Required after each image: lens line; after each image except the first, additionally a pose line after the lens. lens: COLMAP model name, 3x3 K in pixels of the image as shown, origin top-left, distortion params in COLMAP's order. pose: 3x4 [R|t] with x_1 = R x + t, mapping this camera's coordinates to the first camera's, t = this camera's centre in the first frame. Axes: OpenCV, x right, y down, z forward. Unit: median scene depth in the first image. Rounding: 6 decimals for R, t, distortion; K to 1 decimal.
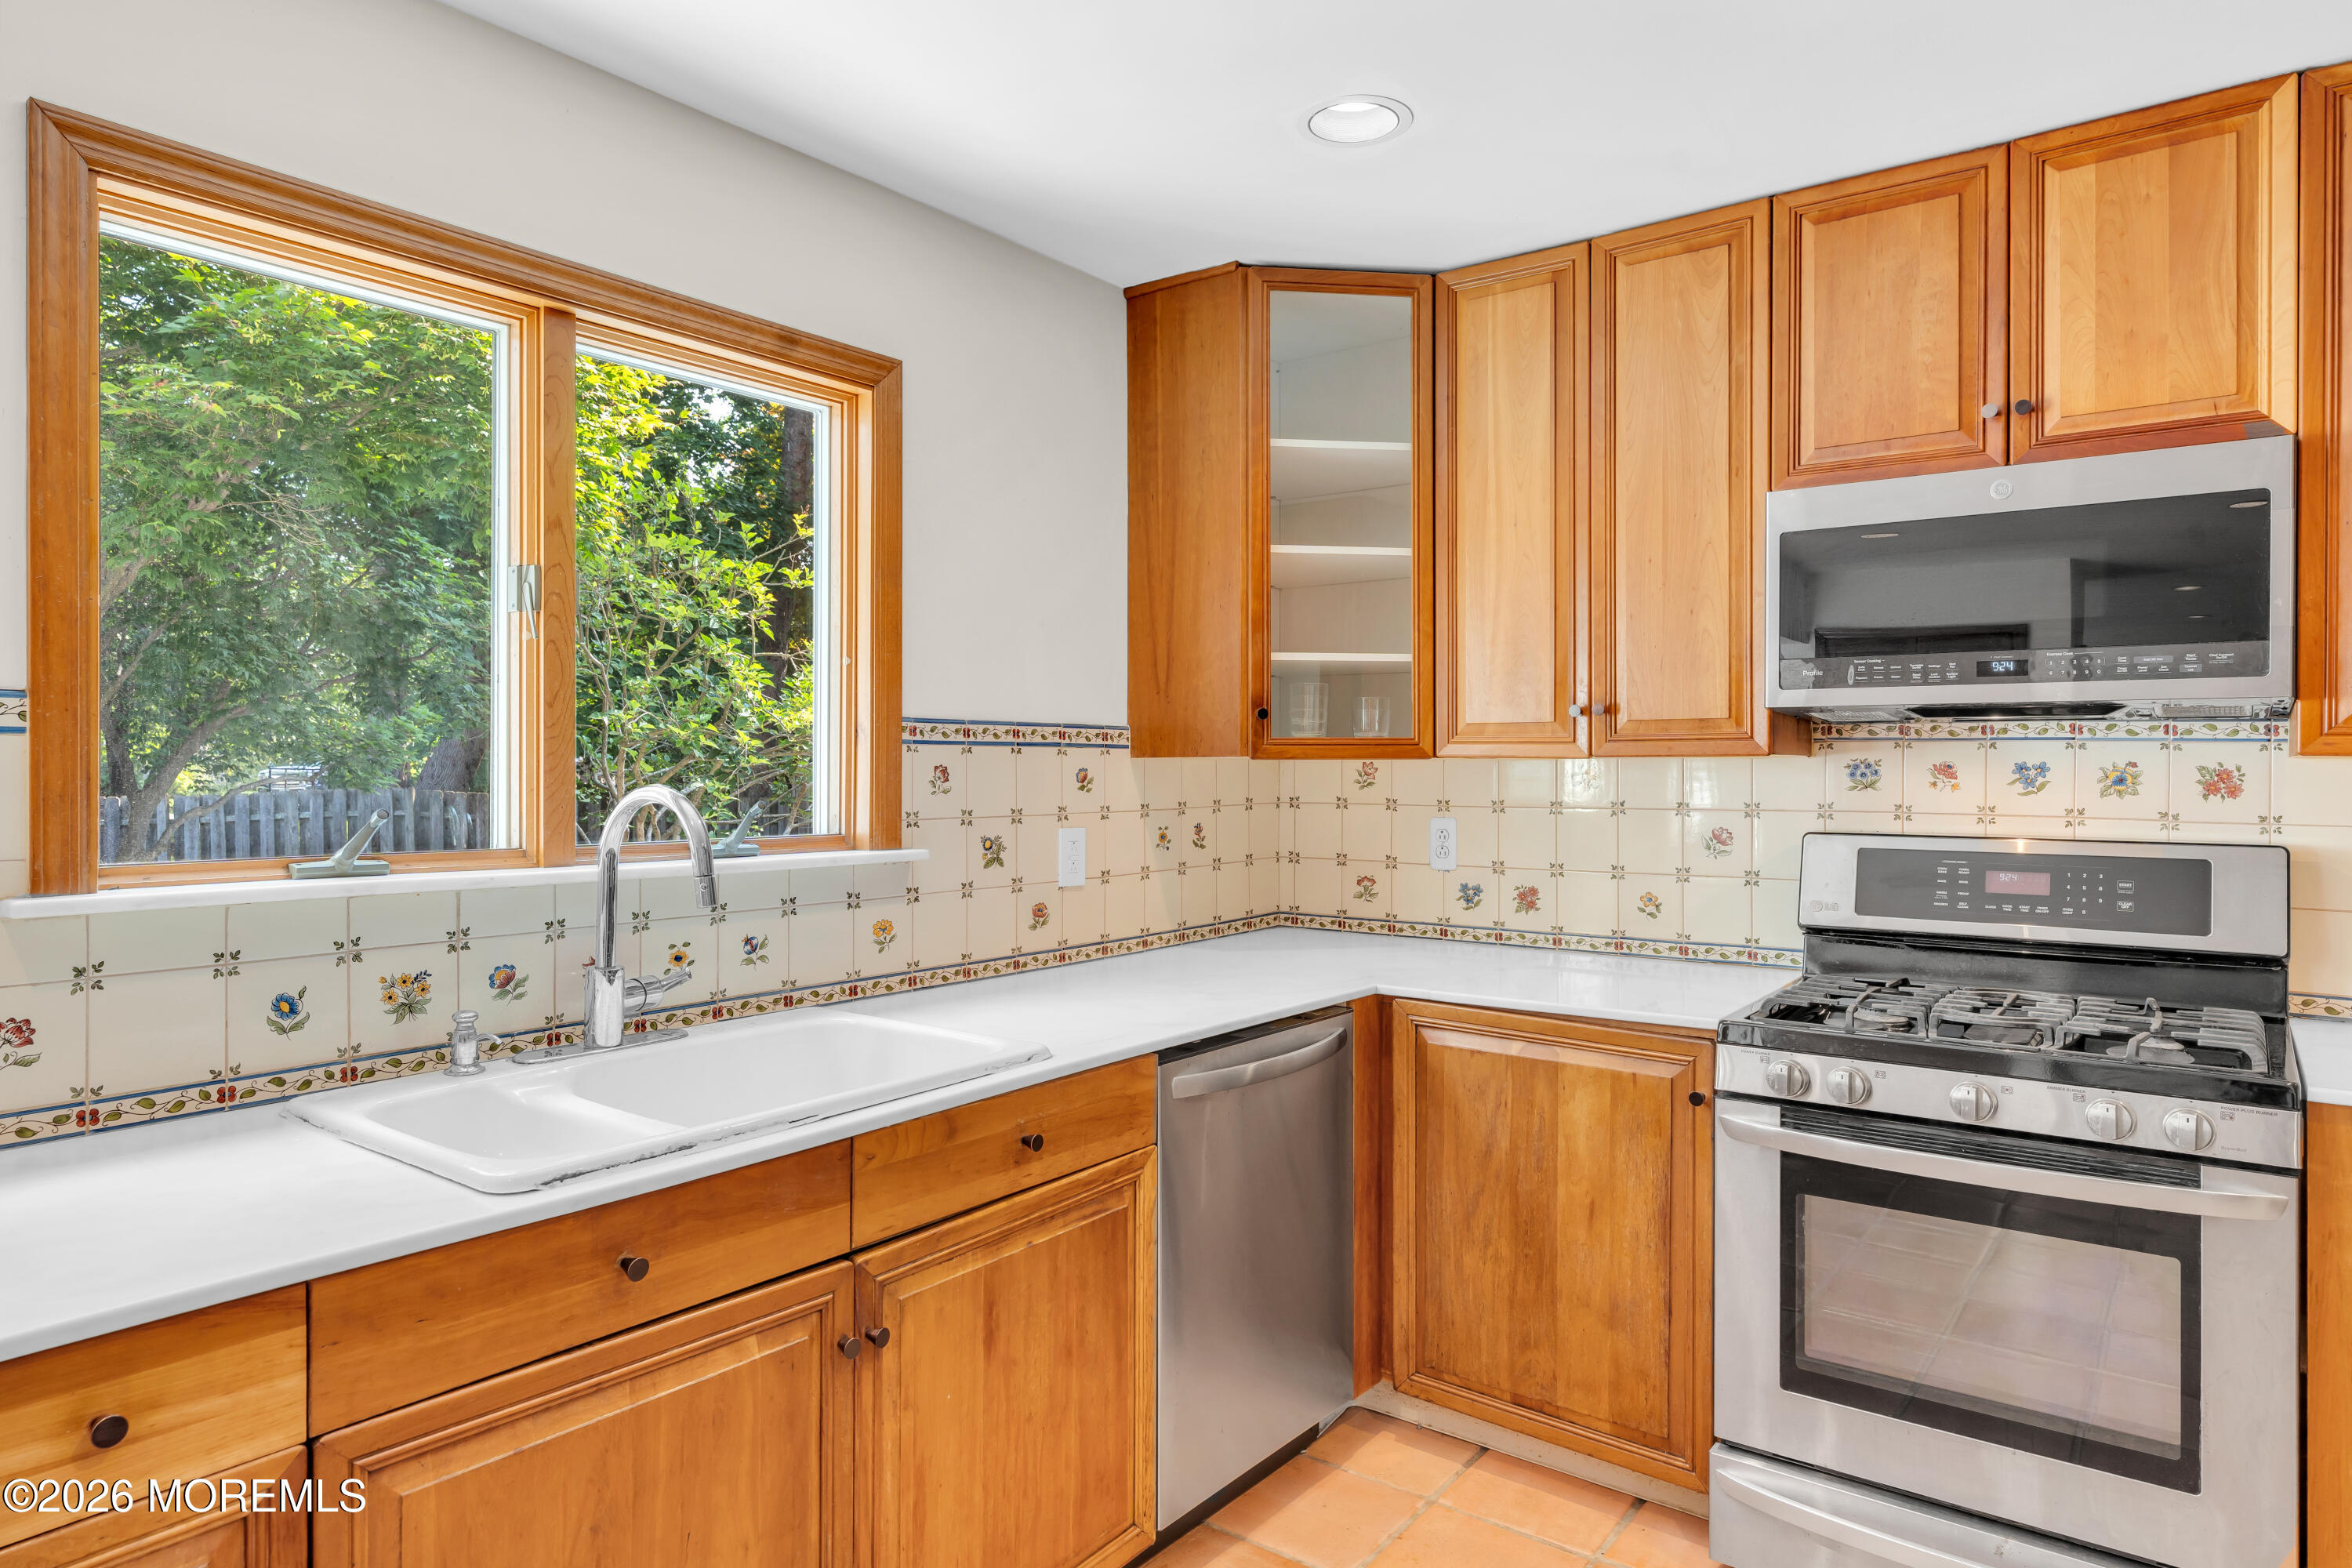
lens RADIAL K [[1400.3, 0, 1171.6], [0, 1400.3, 767.9], [0, 0, 1]] dist [0.001760, -0.000942]
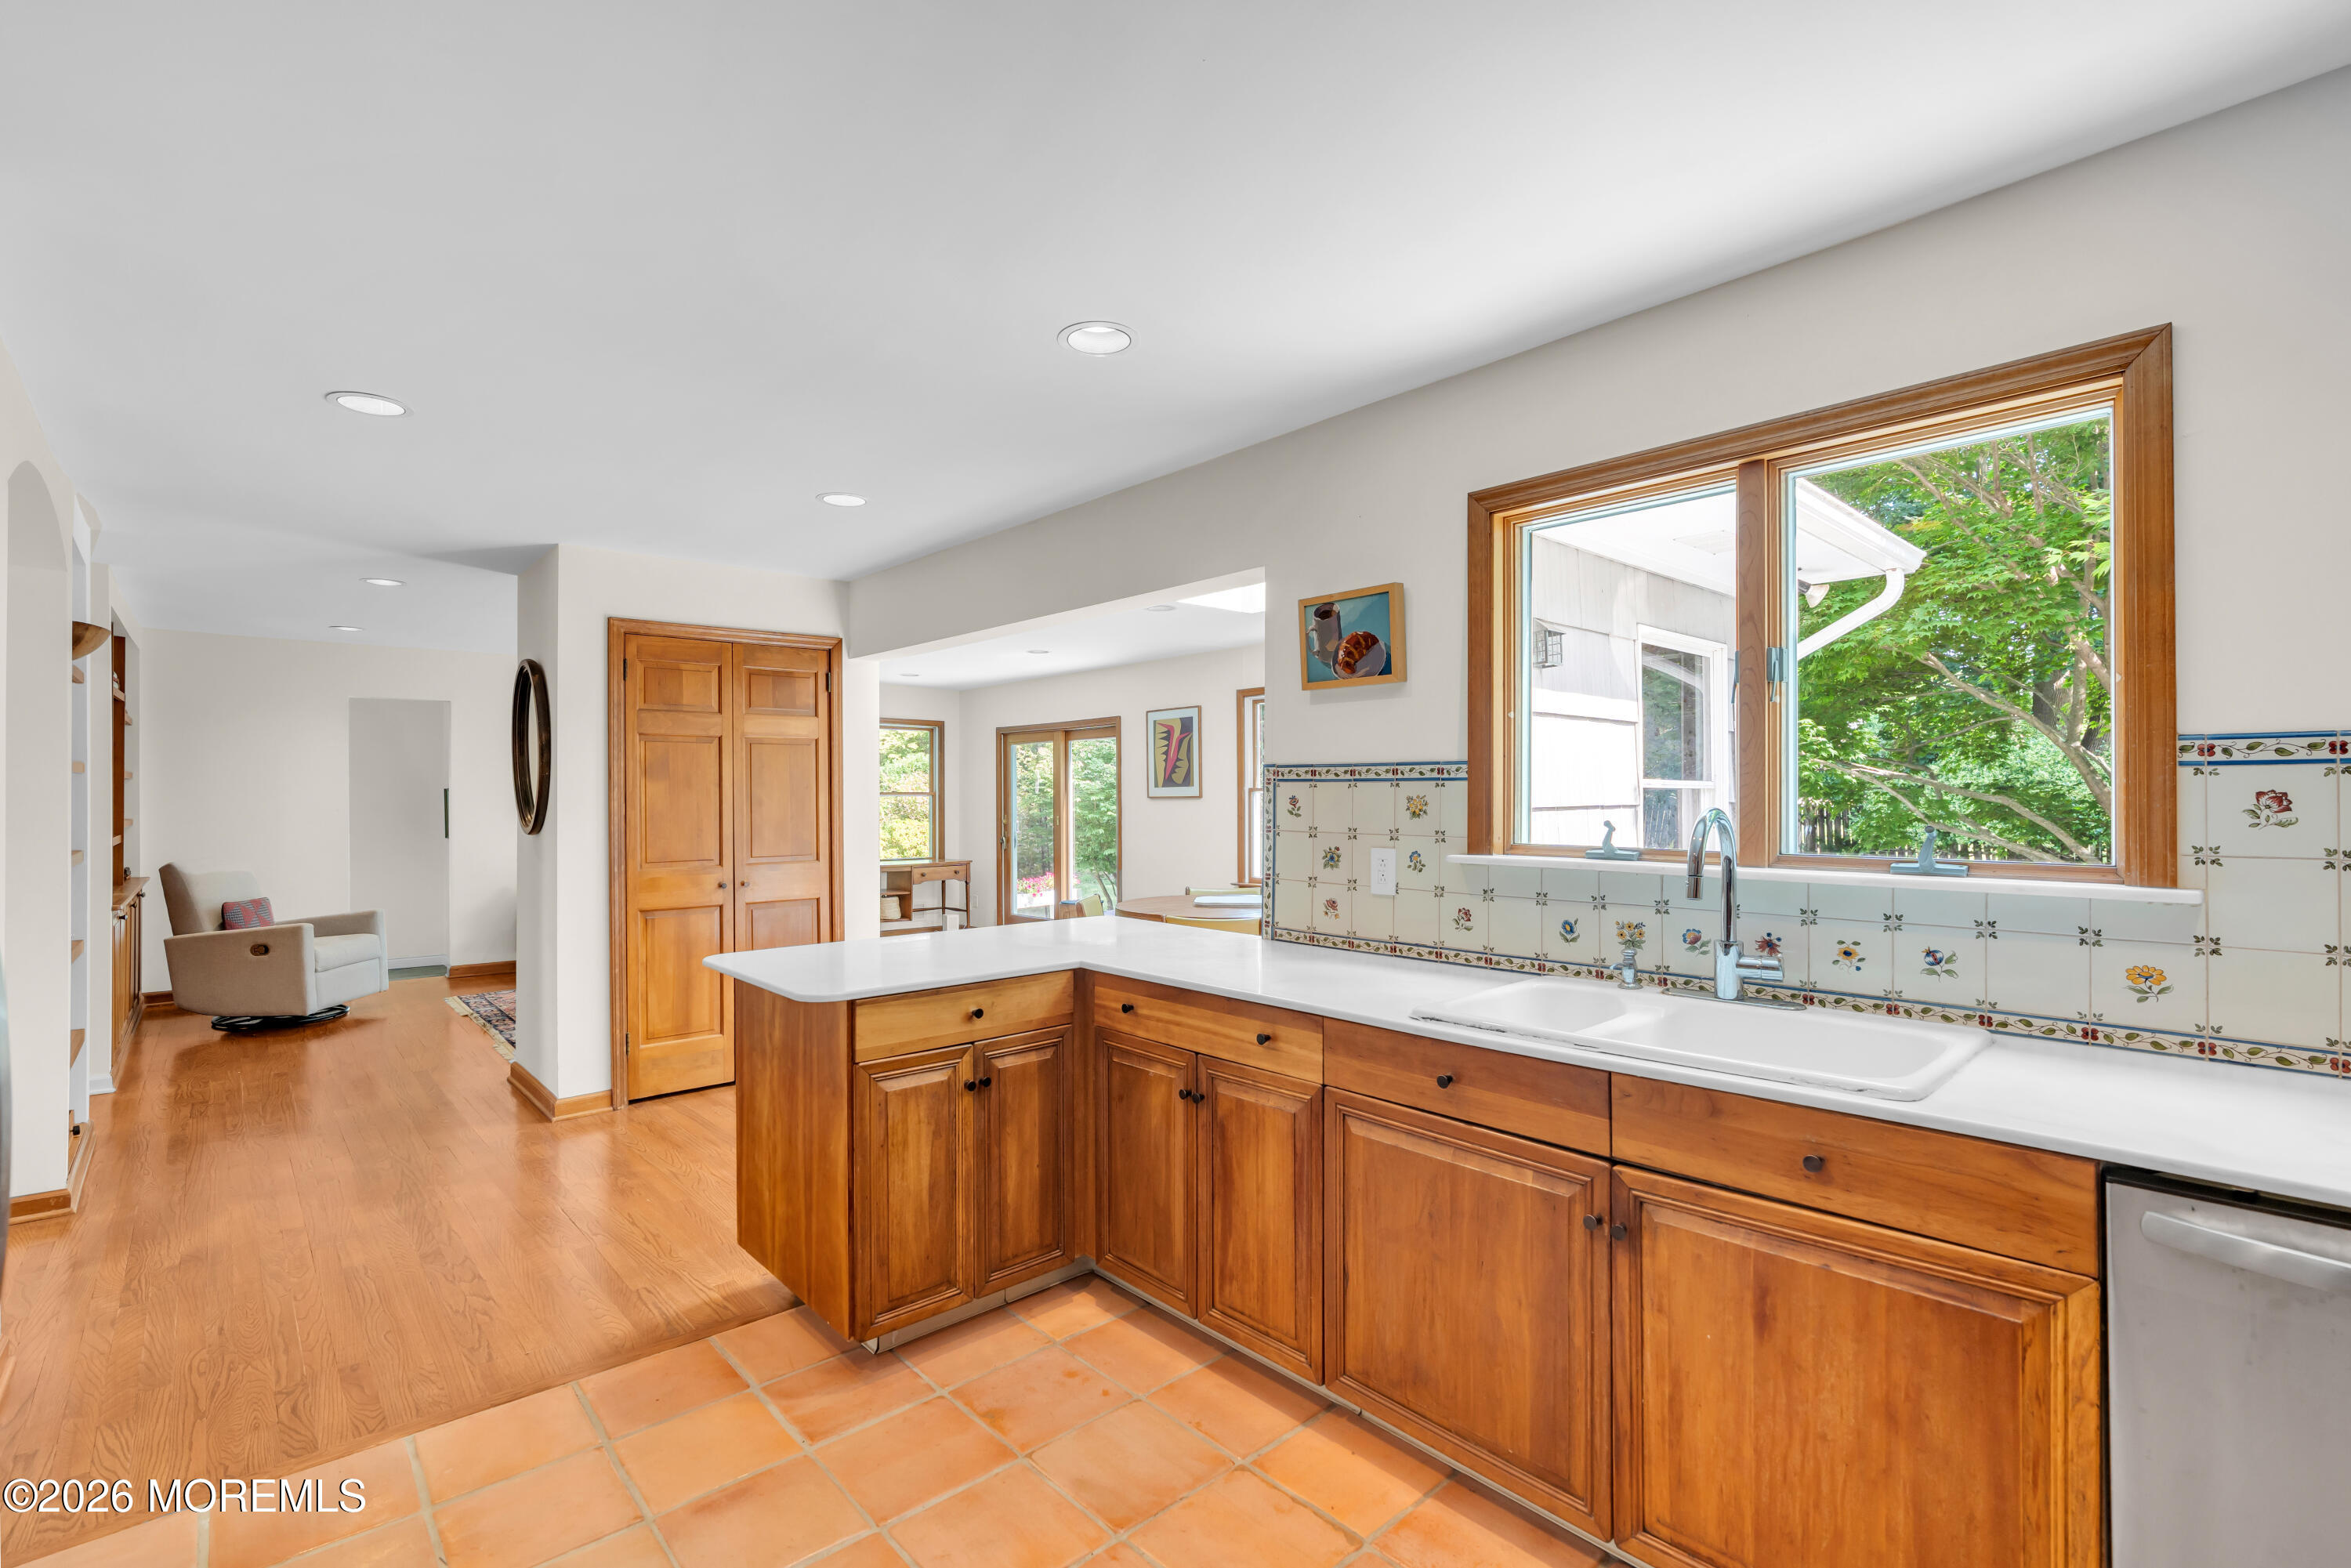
lens RADIAL K [[1060.5, 0, 1166.1], [0, 1060.5, 792.4], [0, 0, 1]] dist [-0.002777, -0.000001]
pose [[-0.182149, -0.003666, -0.983264, 0.595402], [0.002358, 0.999989, -0.004165, 0.000151], [0.983268, -0.003077, -0.182139, 0.542259]]
